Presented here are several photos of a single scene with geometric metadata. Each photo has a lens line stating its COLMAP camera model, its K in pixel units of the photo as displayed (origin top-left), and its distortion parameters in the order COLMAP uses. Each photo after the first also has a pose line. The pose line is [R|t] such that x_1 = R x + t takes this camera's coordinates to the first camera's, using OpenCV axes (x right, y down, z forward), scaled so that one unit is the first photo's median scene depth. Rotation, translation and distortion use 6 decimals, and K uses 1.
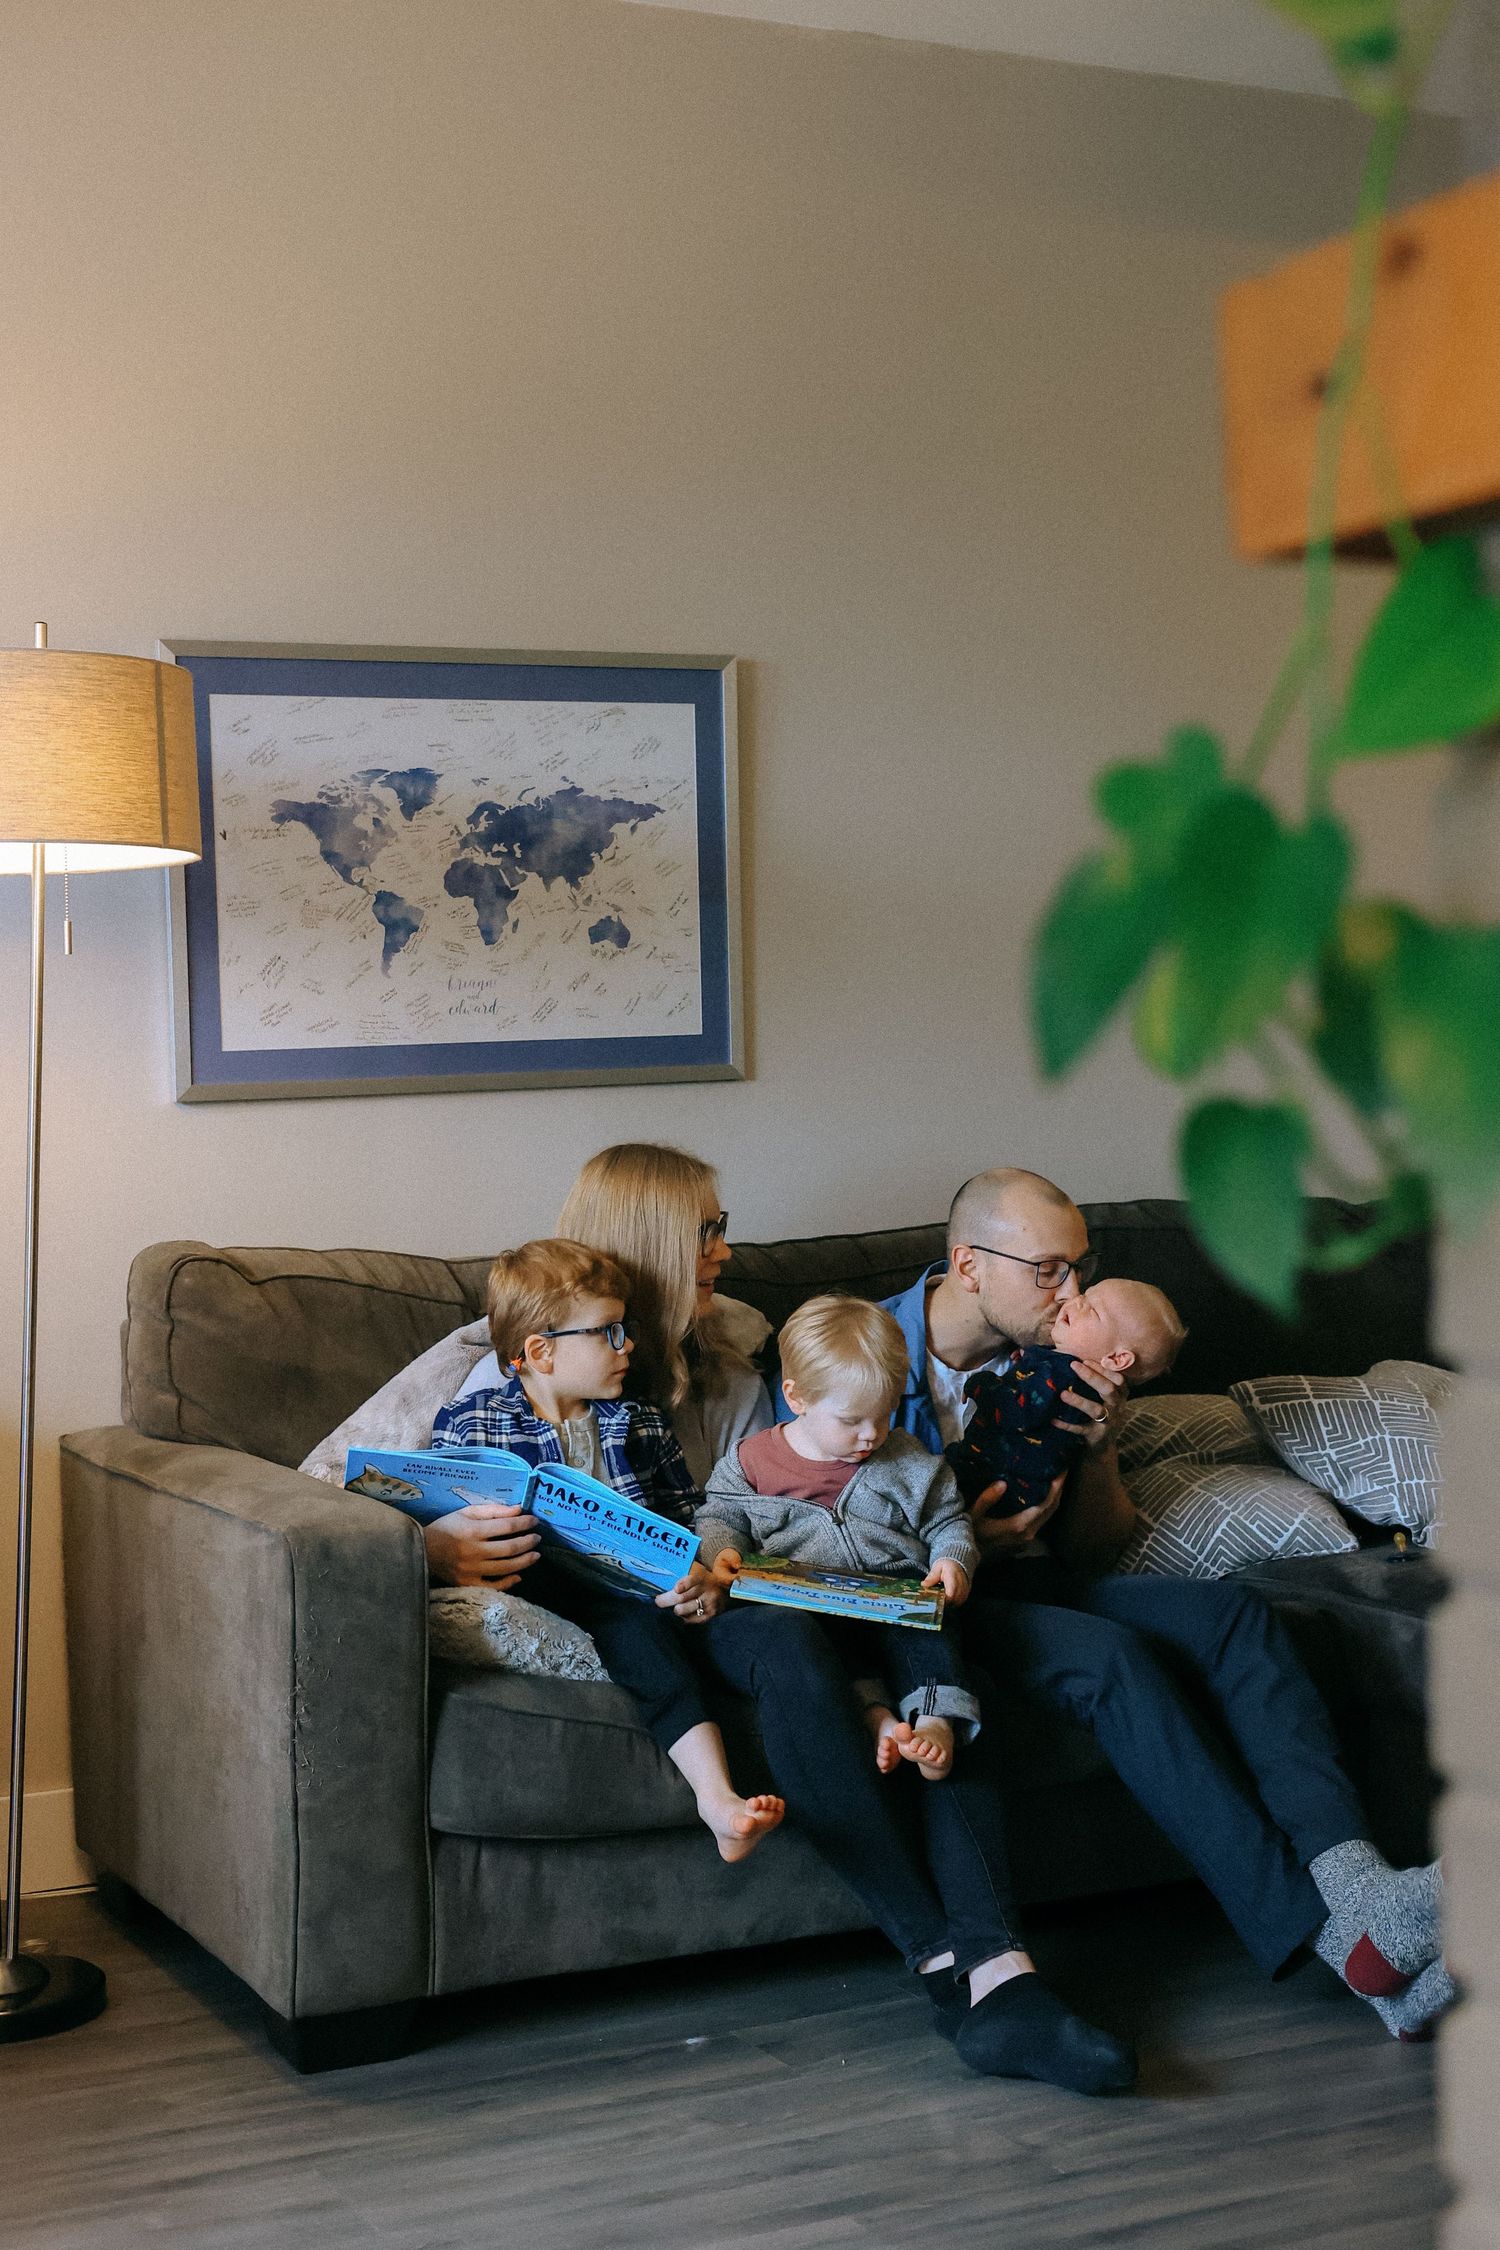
lens RADIAL K [[3274.9, 0, 760.8], [0, 3274.9, 1120.1], [0, 0, 1]] dist [0.073406, 0.000000]
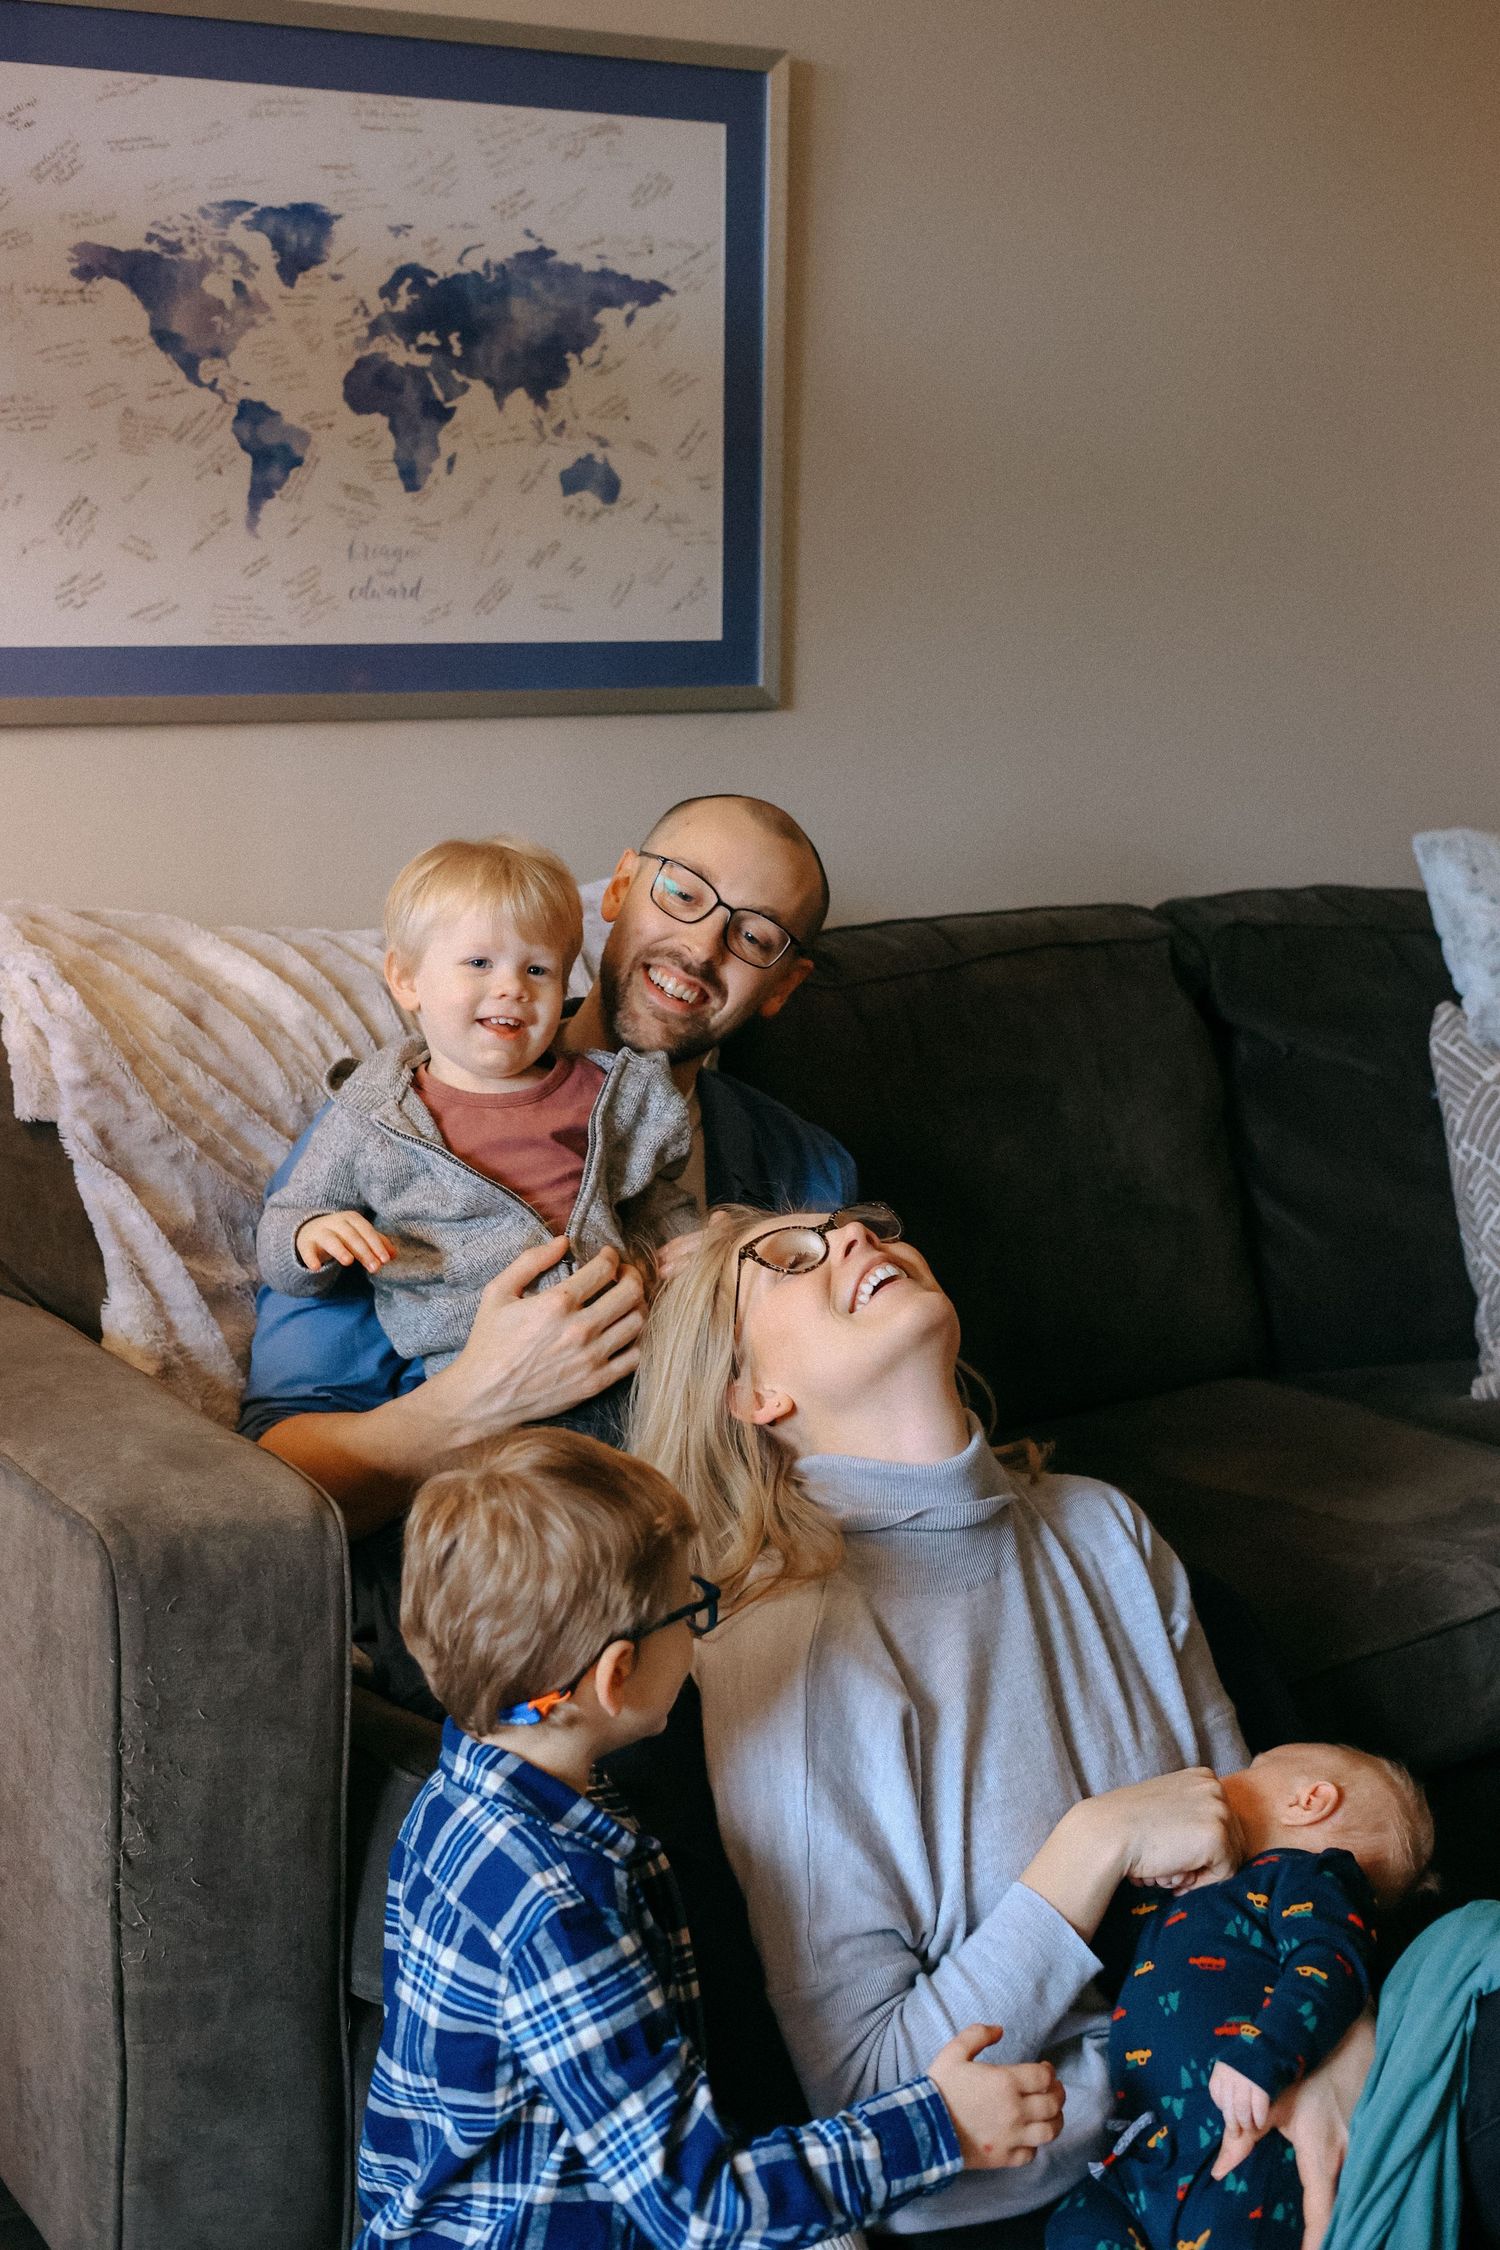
lens RADIAL K [[3274.9, 0, 737.2], [0, 3274.9, 1141.8], [0, 0, 1]] dist [0.073406, 0.000000]
pose [[0.998583, 0.016047, 0.050746, -0.049528], [-0.022336, 0.991790, 0.125915, -0.009179], [-0.048309, -0.126870, 0.990742, 0.335739]]
